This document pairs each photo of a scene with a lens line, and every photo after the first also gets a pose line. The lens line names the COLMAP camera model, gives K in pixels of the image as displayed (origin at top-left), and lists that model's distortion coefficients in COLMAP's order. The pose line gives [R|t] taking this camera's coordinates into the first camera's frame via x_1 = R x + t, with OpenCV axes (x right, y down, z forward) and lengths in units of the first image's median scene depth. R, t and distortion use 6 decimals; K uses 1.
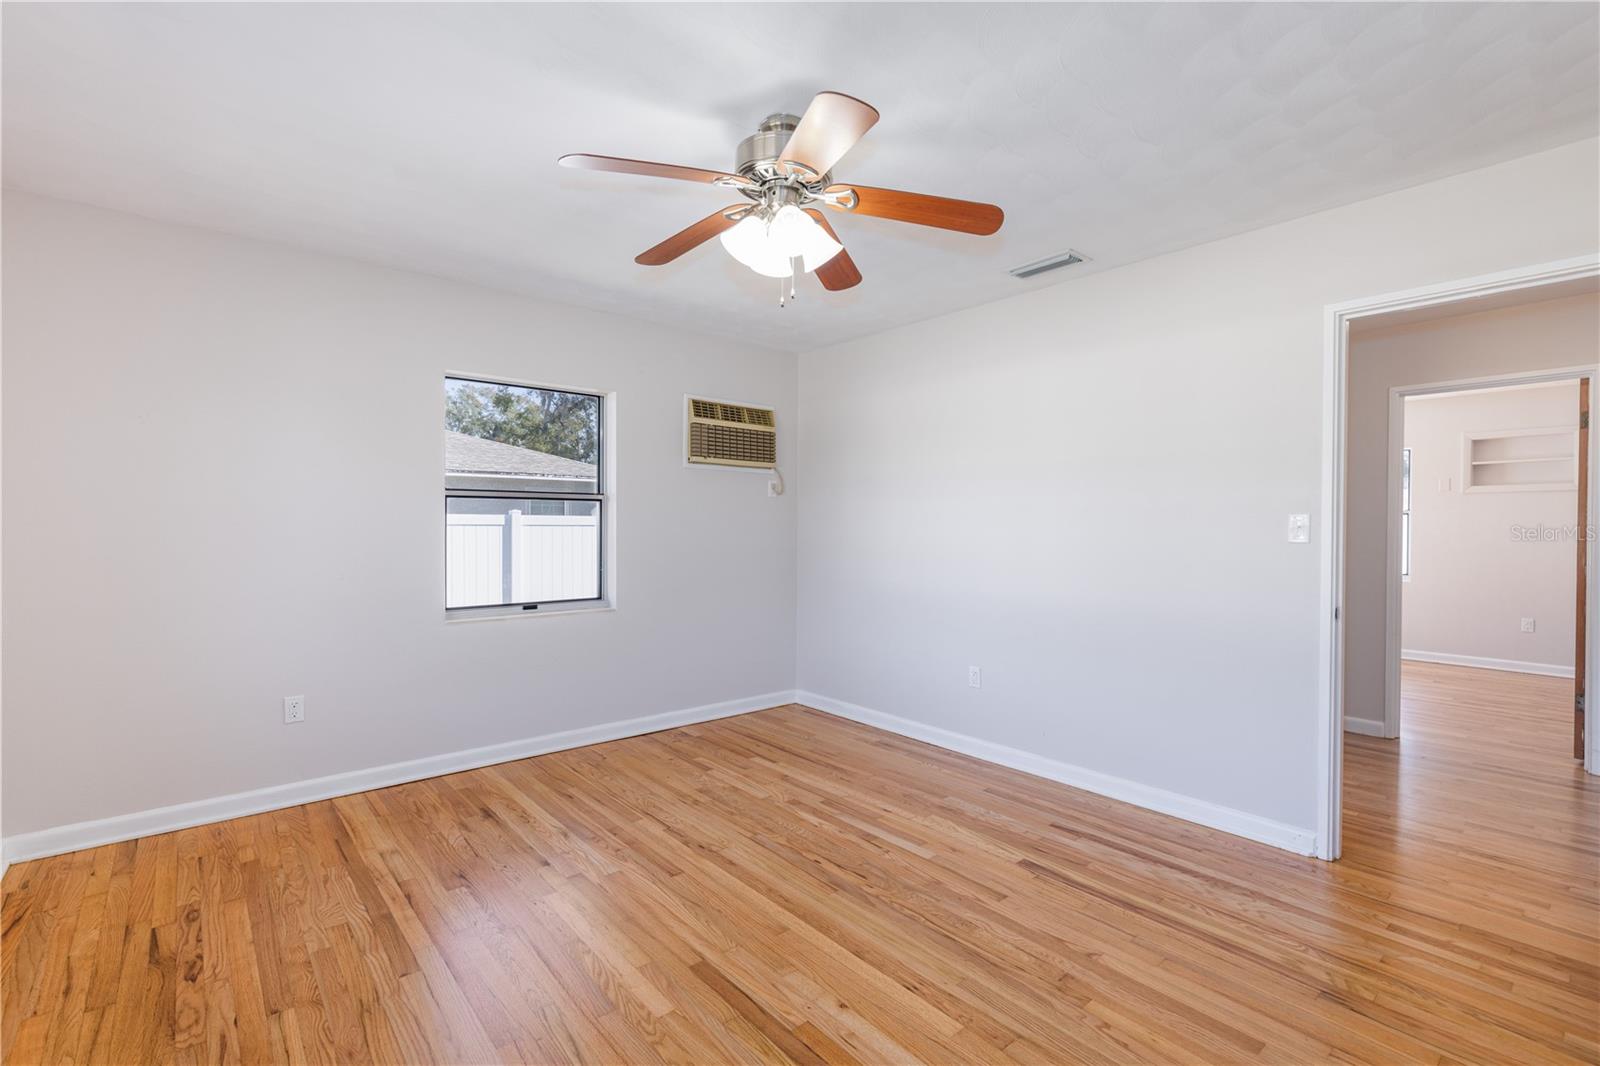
lens RADIAL K [[716.4, 0, 795.7], [0, 716.4, 529.9], [0, 0, 1]] dist [0.006180, -0.000688]
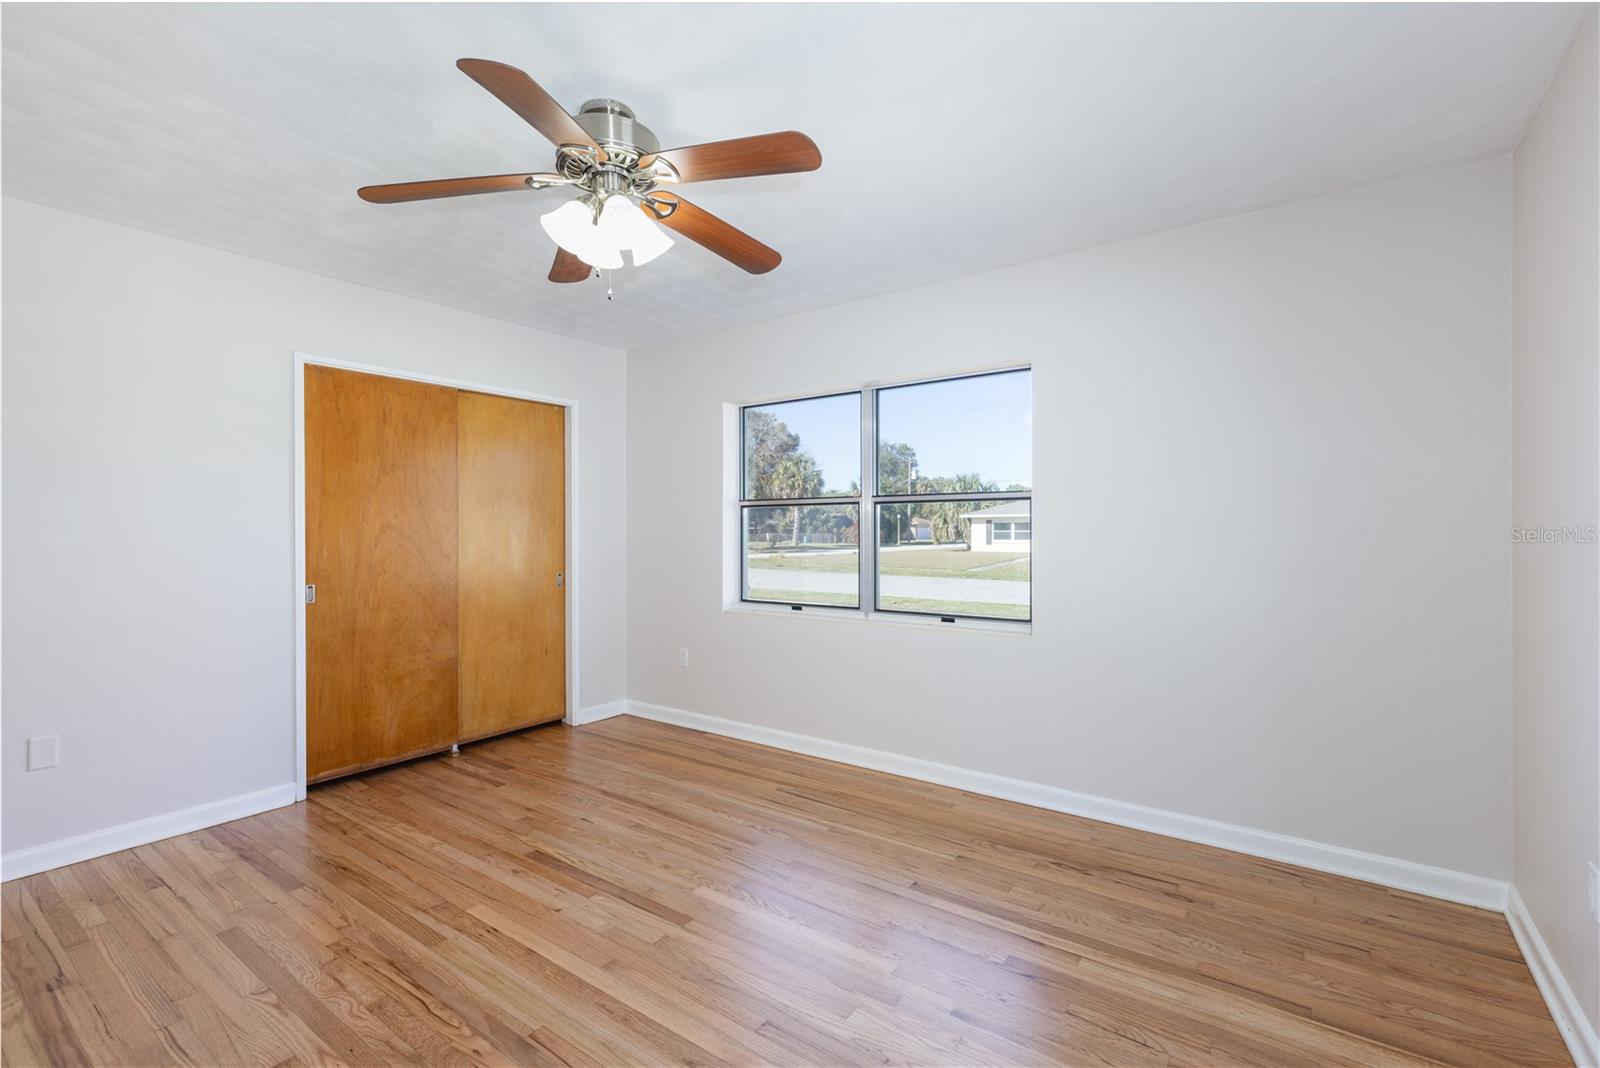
lens RADIAL K [[716.4, 0, 795.7], [0, 716.4, 530.9], [0, 0, 1]] dist [0.006180, -0.000688]
pose [[-0.971659, -0.002520, -0.236374, -0.028583], [-0.004694, 0.999952, 0.008637, -0.011871], [0.236341, 0.009501, -0.971624, 1.677211]]
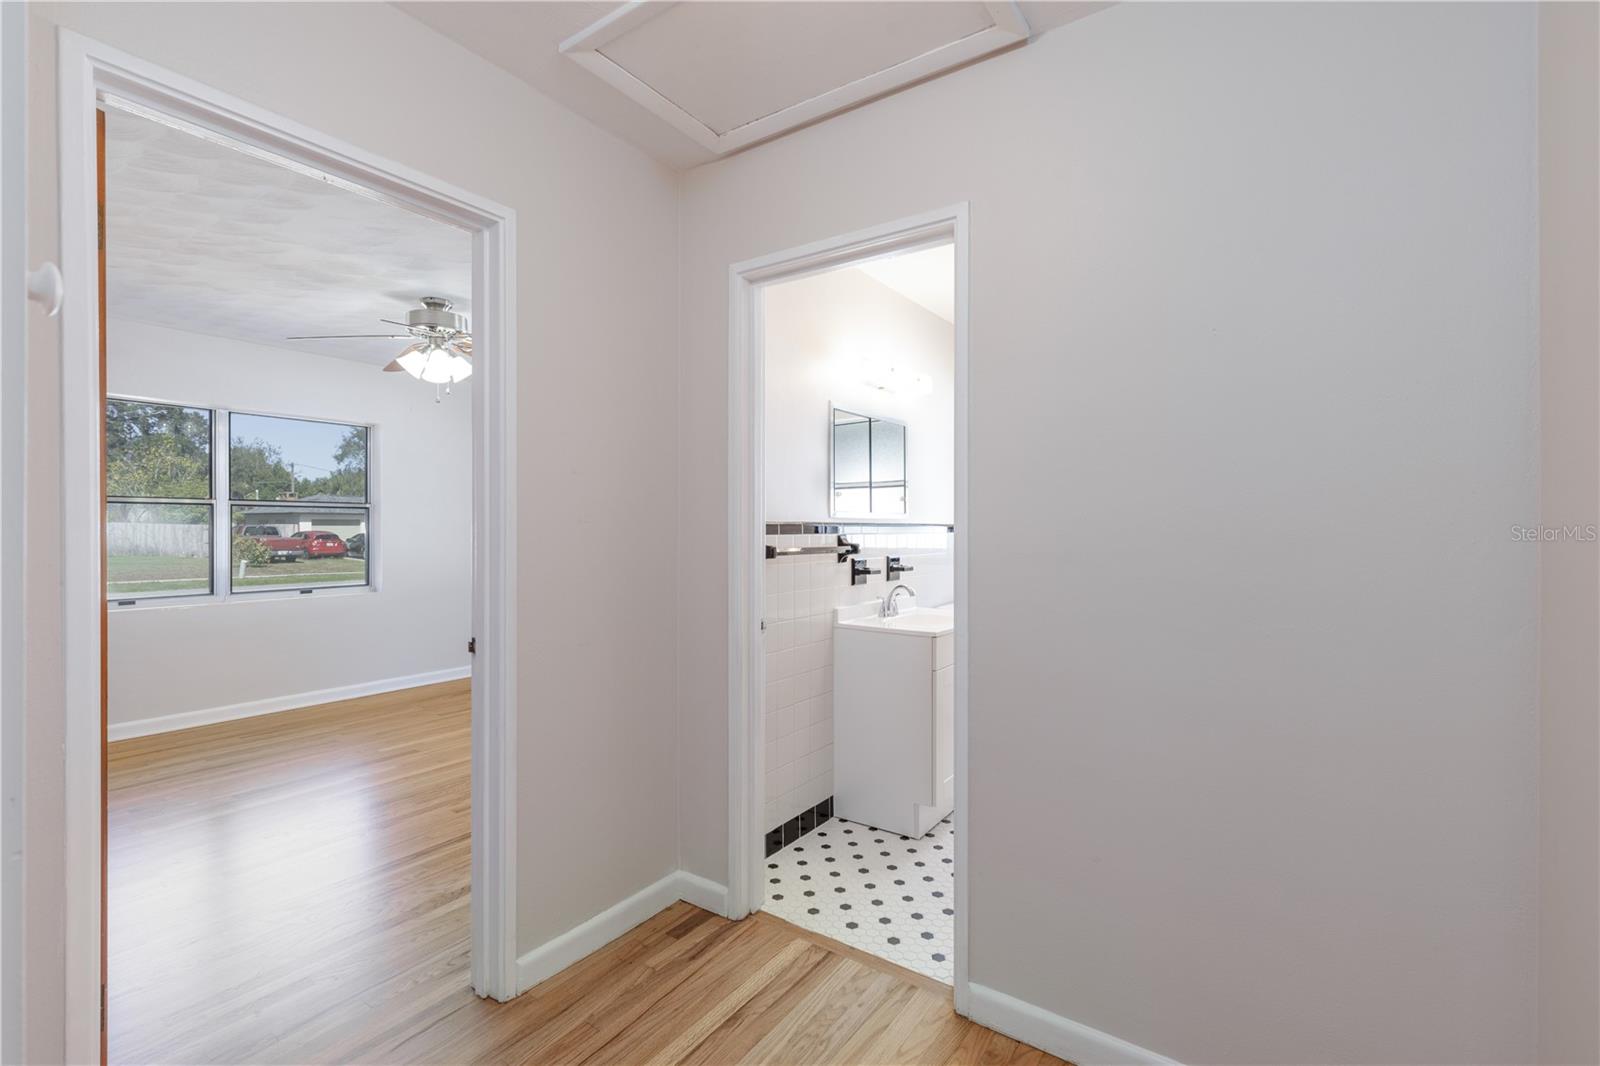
lens RADIAL K [[716.4, 0, 795.7], [0, 716.4, 529.9], [0, 0, 1]] dist [0.006180, -0.000688]
pose [[0.257510, -0.001977, -0.966274, 1.607979], [-0.007772, 0.999961, -0.004117, 0.000557], [0.966244, 0.008570, 0.257485, 1.178916]]
